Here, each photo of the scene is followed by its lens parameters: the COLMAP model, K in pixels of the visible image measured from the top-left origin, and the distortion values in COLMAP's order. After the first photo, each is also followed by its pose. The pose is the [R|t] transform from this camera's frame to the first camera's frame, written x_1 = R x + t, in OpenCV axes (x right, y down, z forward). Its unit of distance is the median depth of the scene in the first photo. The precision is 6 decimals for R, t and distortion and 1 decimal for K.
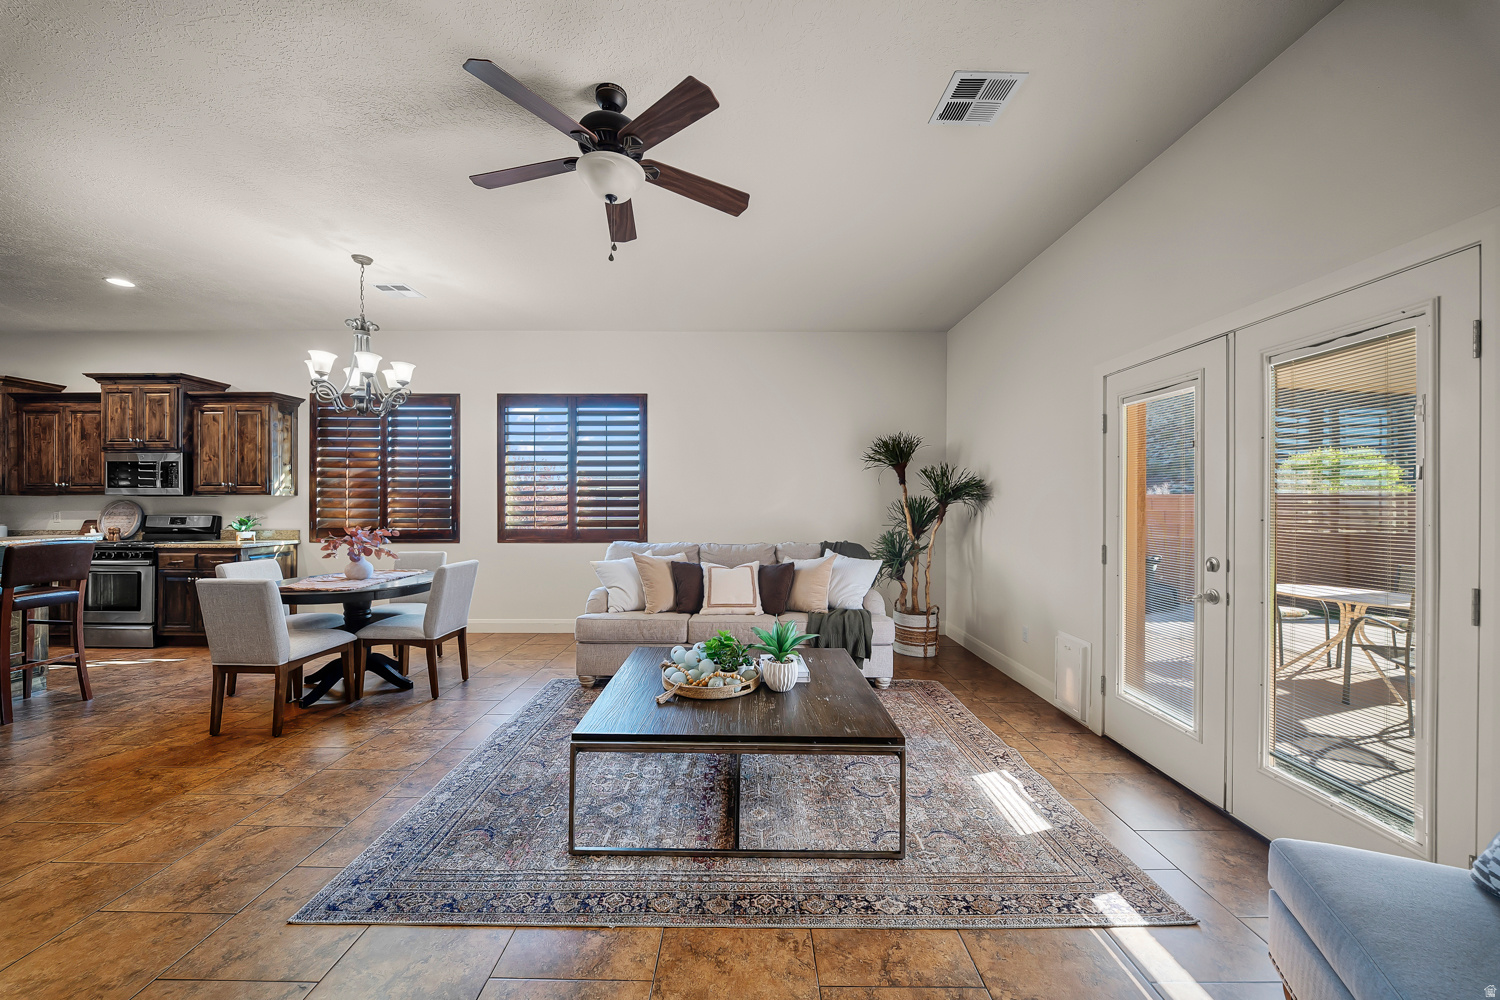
lens RADIAL K [[525.7, 0, 742.4], [0, 525.7, 499.8], [0, 0, 1]] dist [0.019049, -0.009419]
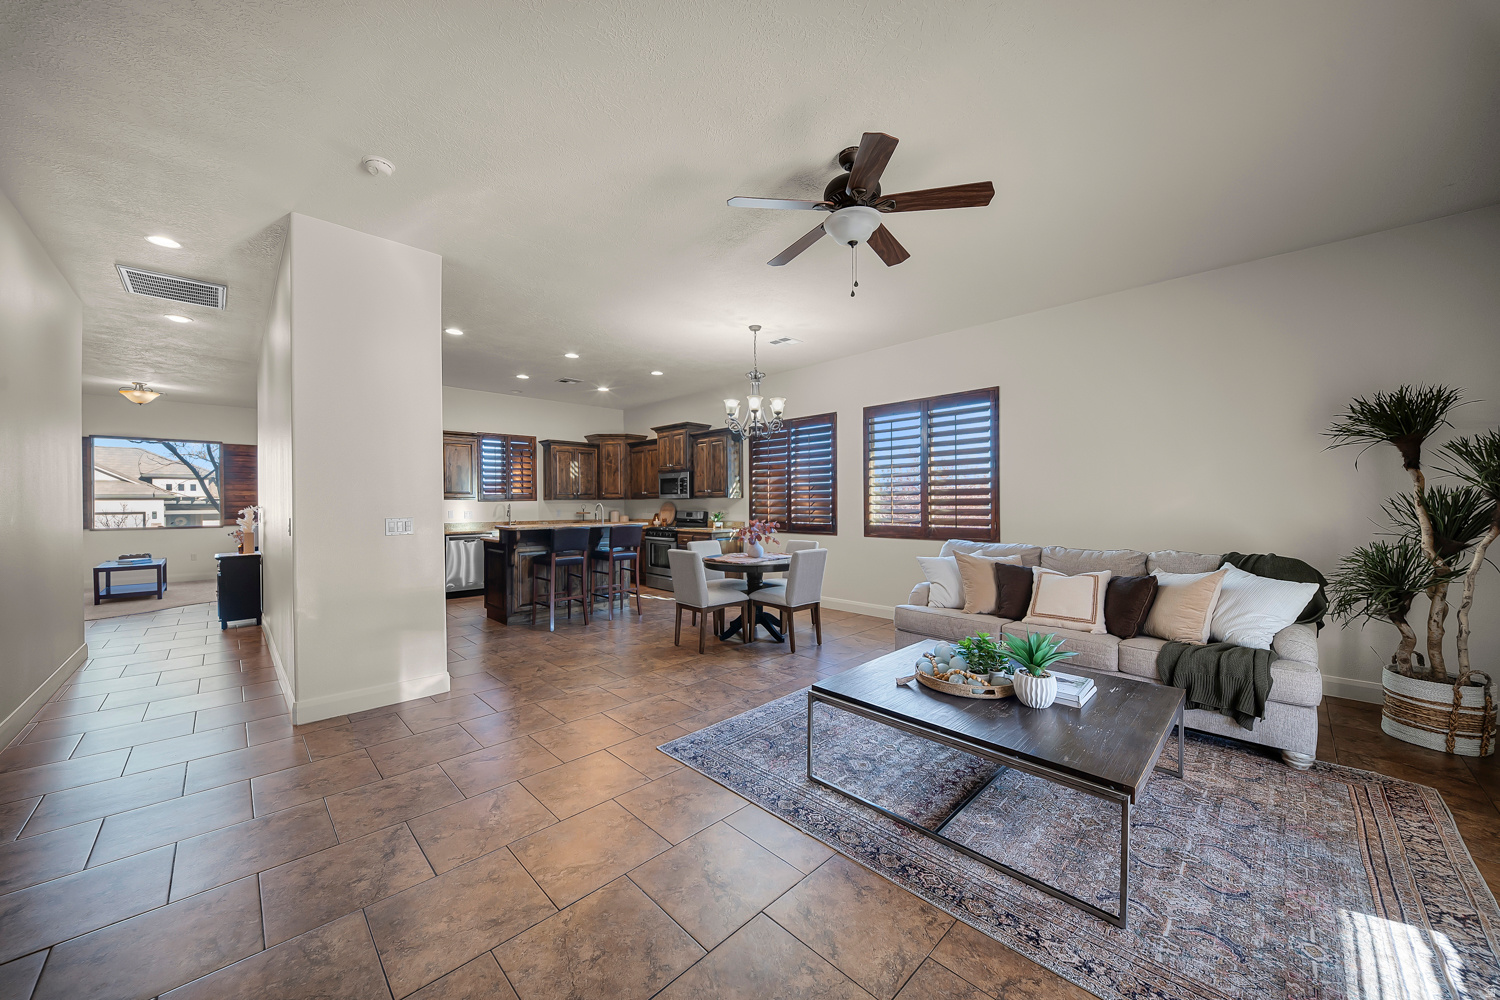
lens RADIAL K [[525.7, 0, 742.4], [0, 525.7, 499.8], [0, 0, 1]] dist [0.019049, -0.009419]
pose [[0.707568, -0.008145, -0.706598, 0.172273], [0.009847, 0.999950, -0.001665, -0.000098], [0.706576, -0.005780, 0.707613, -0.002842]]
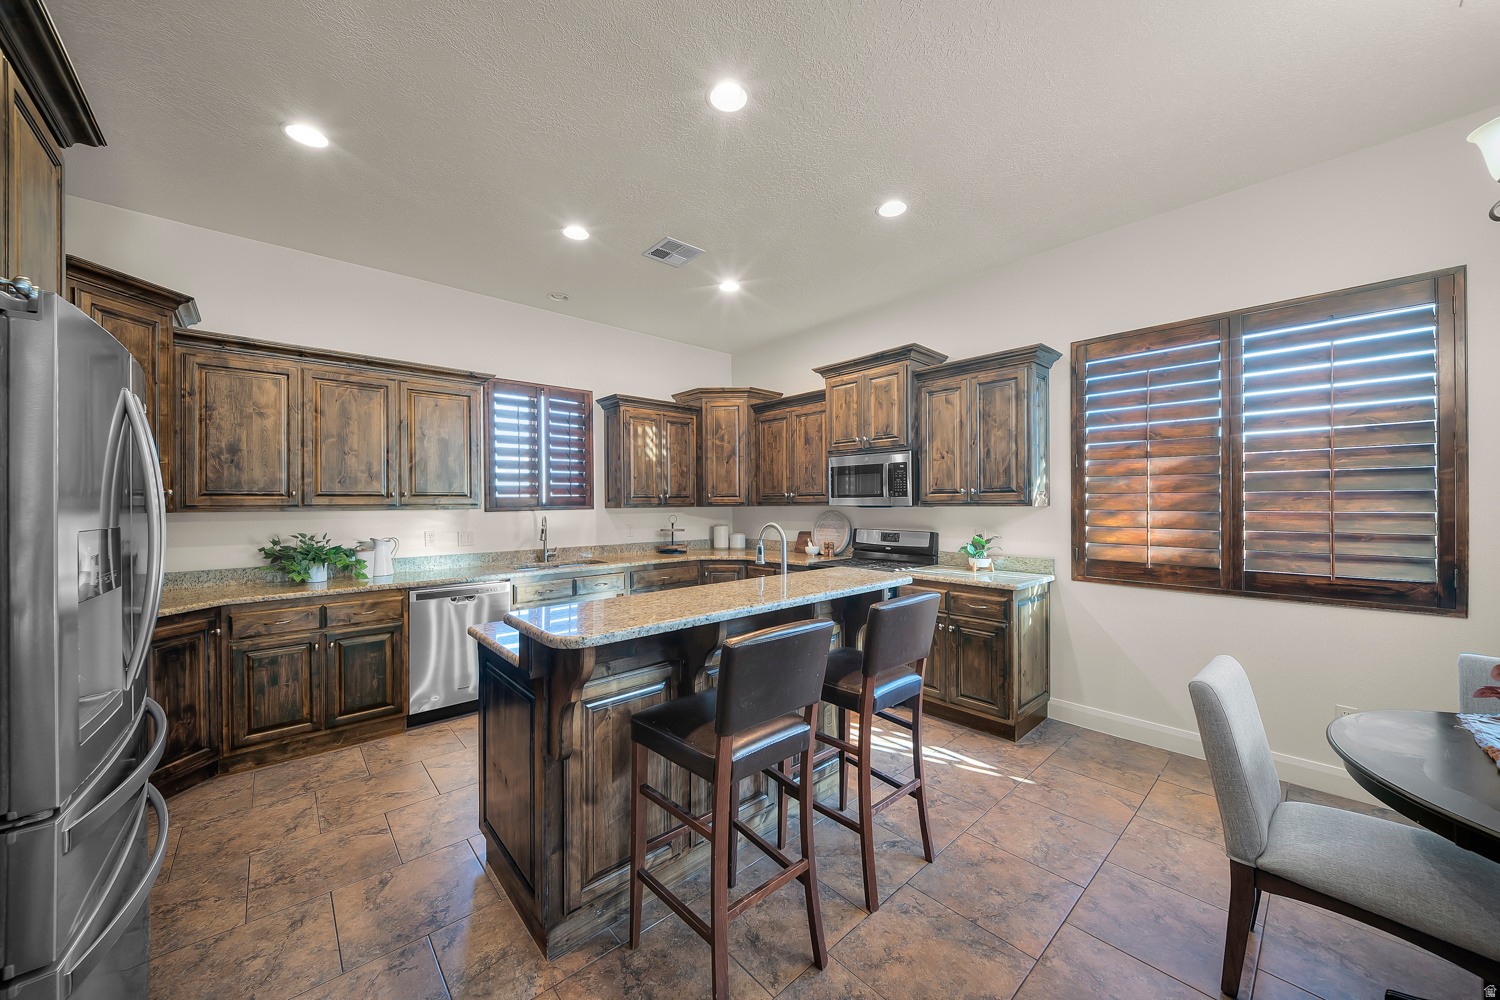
lens RADIAL K [[532.8, 0, 739.1], [0, 532.8, 515.2], [0, 0, 1]] dist [-0.000651, -0.000028]
pose [[0.666443, 0.013271, -0.745438, -0.651436], [0.008330, 0.999647, 0.025245, -0.017637], [0.745509, -0.023034, 0.666097, 0.306169]]
